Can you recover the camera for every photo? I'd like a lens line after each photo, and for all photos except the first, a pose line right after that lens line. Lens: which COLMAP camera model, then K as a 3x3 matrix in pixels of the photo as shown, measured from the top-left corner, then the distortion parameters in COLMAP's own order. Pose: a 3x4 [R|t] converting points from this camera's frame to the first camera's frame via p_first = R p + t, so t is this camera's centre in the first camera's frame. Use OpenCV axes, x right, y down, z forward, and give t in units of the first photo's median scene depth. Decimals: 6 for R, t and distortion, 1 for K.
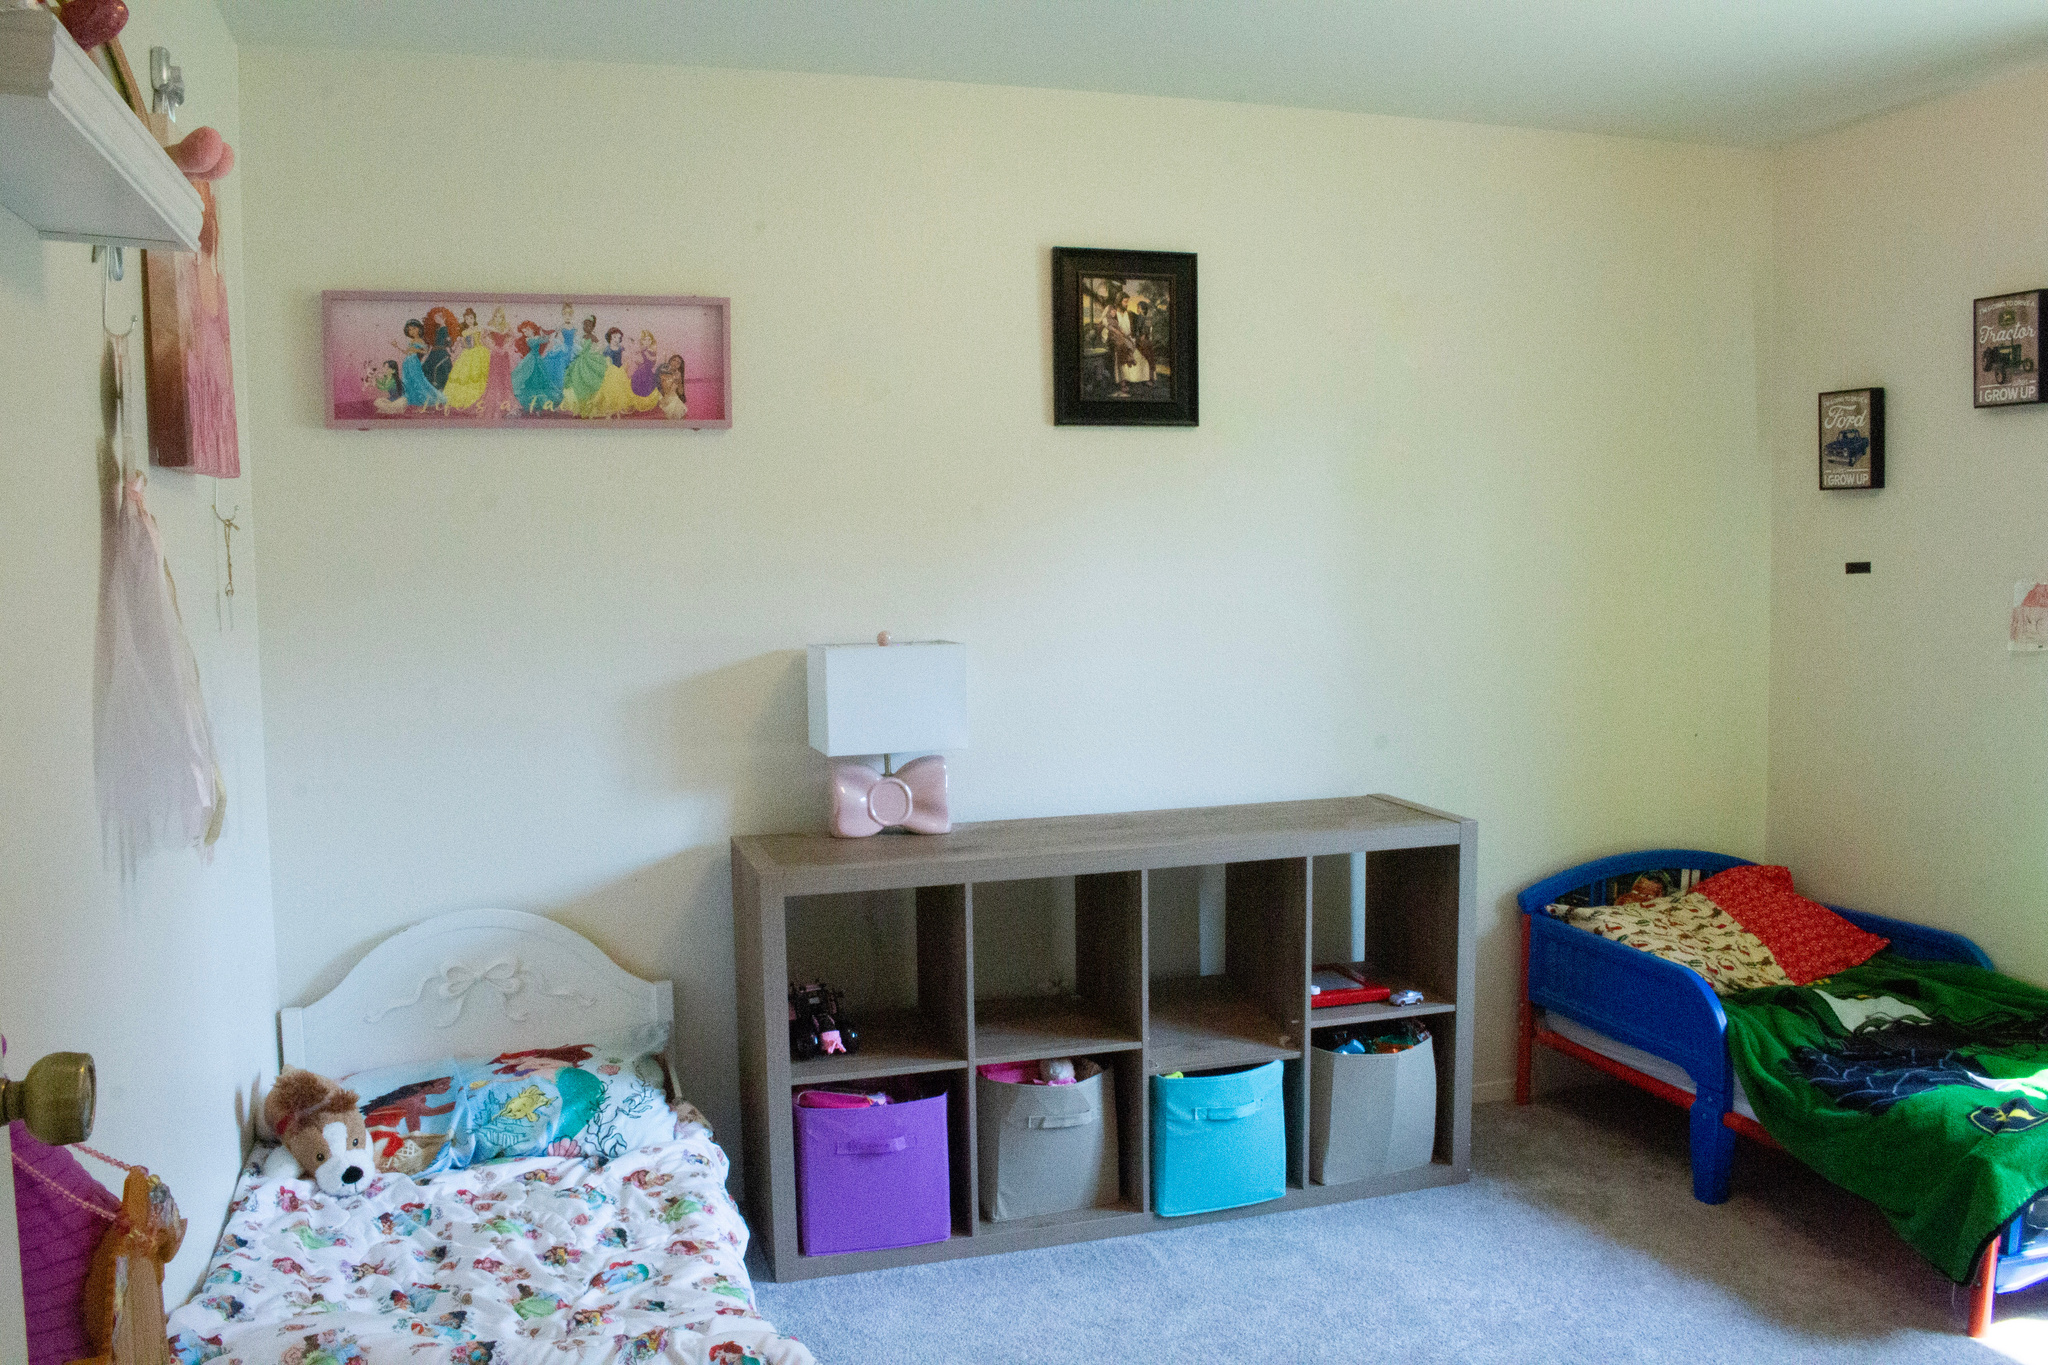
lens RADIAL K [[1720.8, 0, 1019.8], [0, 1720.8, 676.2], [0, 0, 1]] dist [-0.117007, 0.062734]
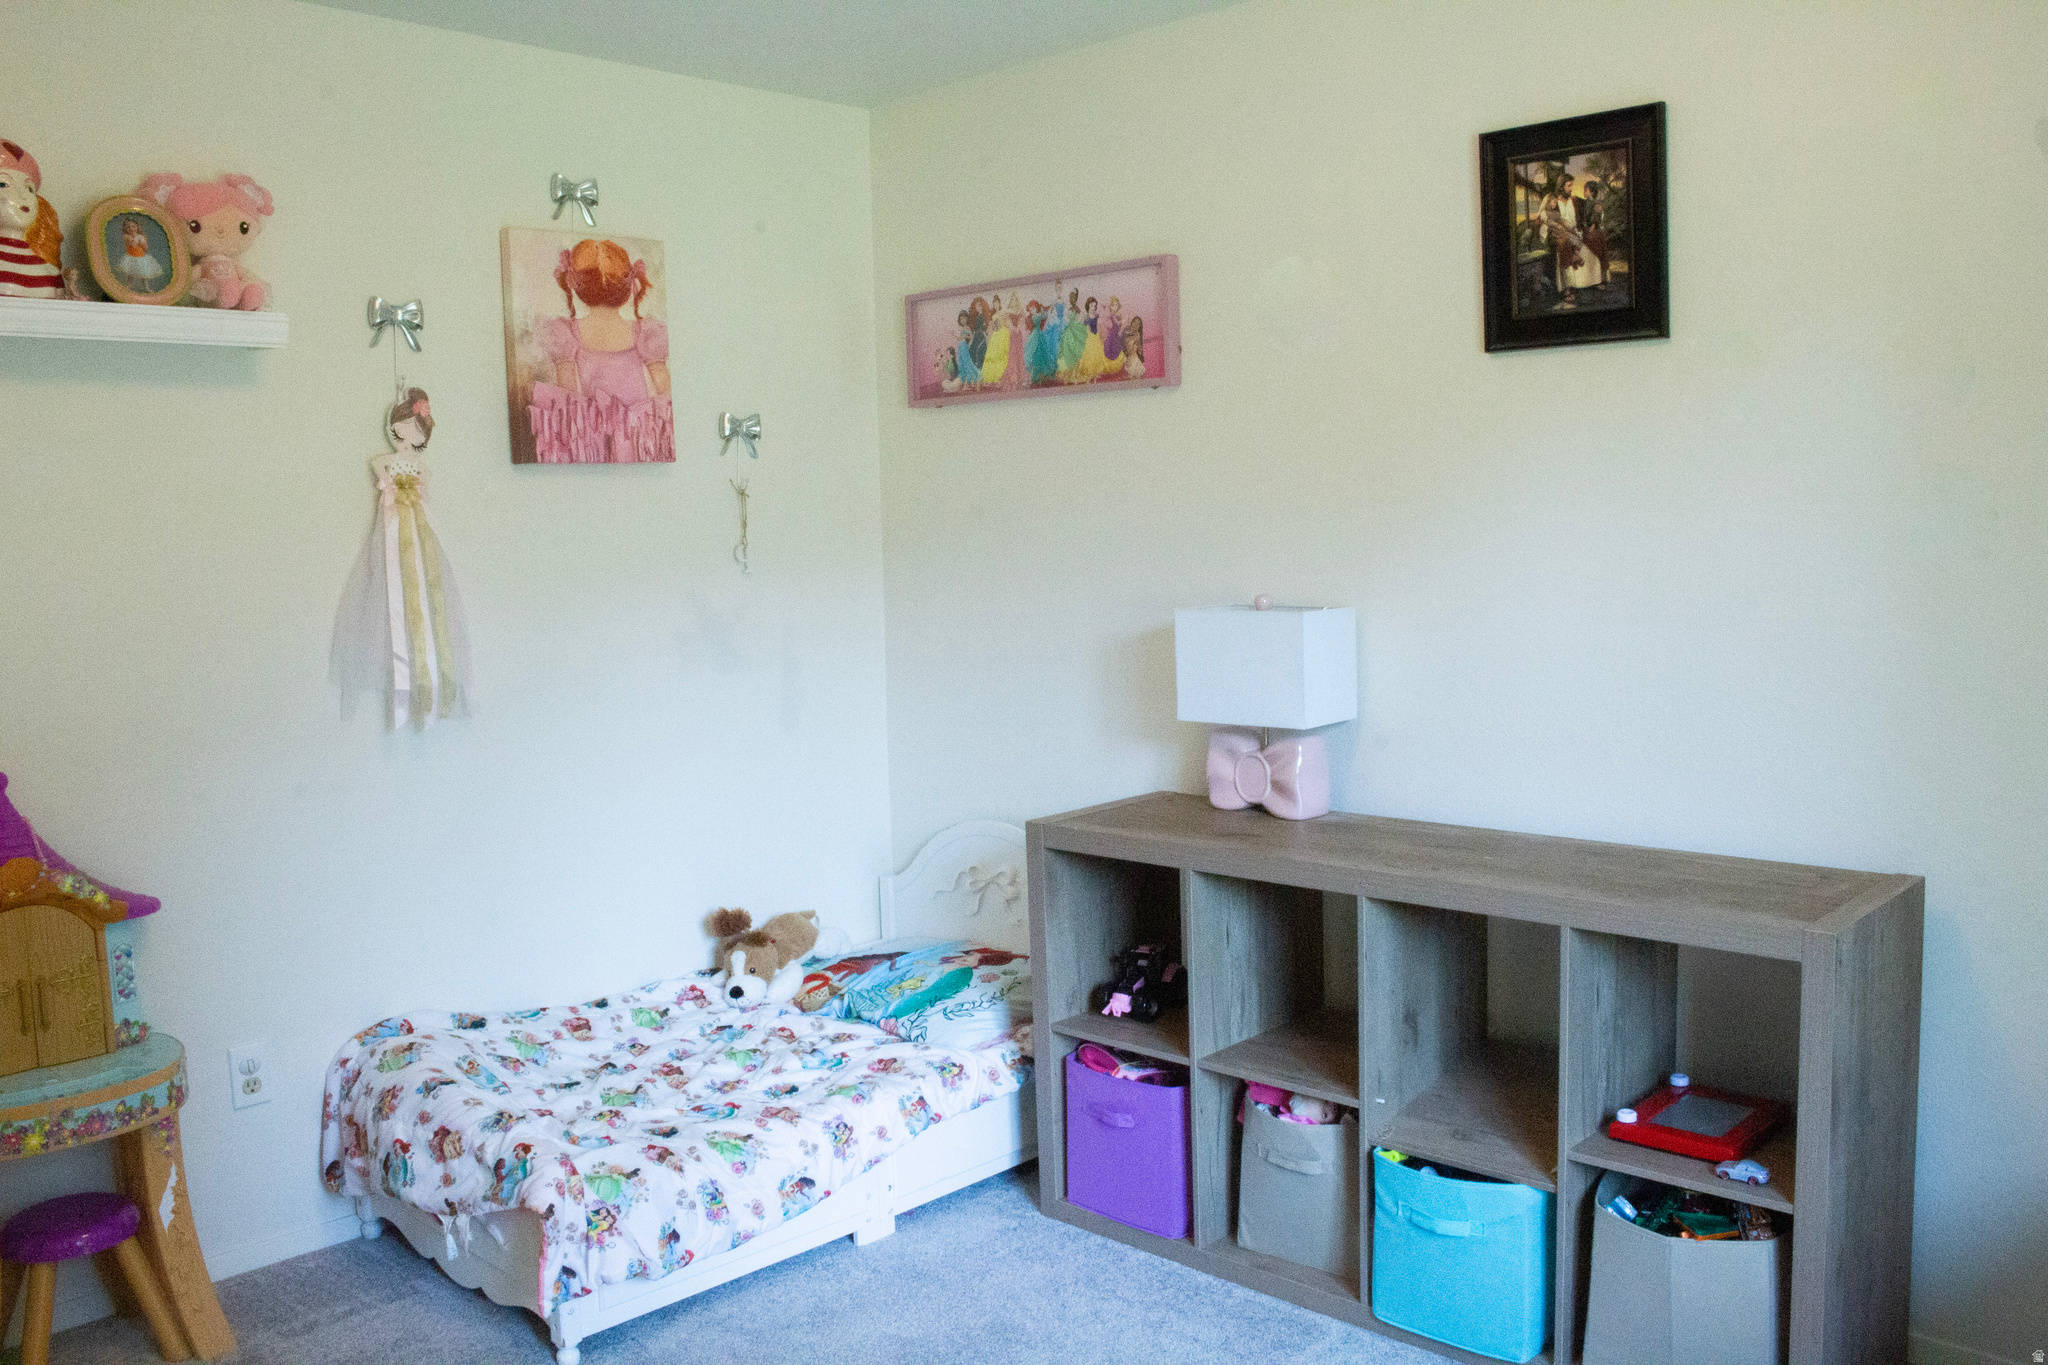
lens RADIAL K [[1720.8, 0, 1018.3], [0, 1720.8, 691.9], [0, 0, 1]] dist [-0.117007, 0.062734]
pose [[0.473809, 0.091541, -0.875857, 0.683932], [-0.047123, 0.995793, 0.078584, -0.041043], [0.879366, 0.004039, 0.476129, 0.447871]]
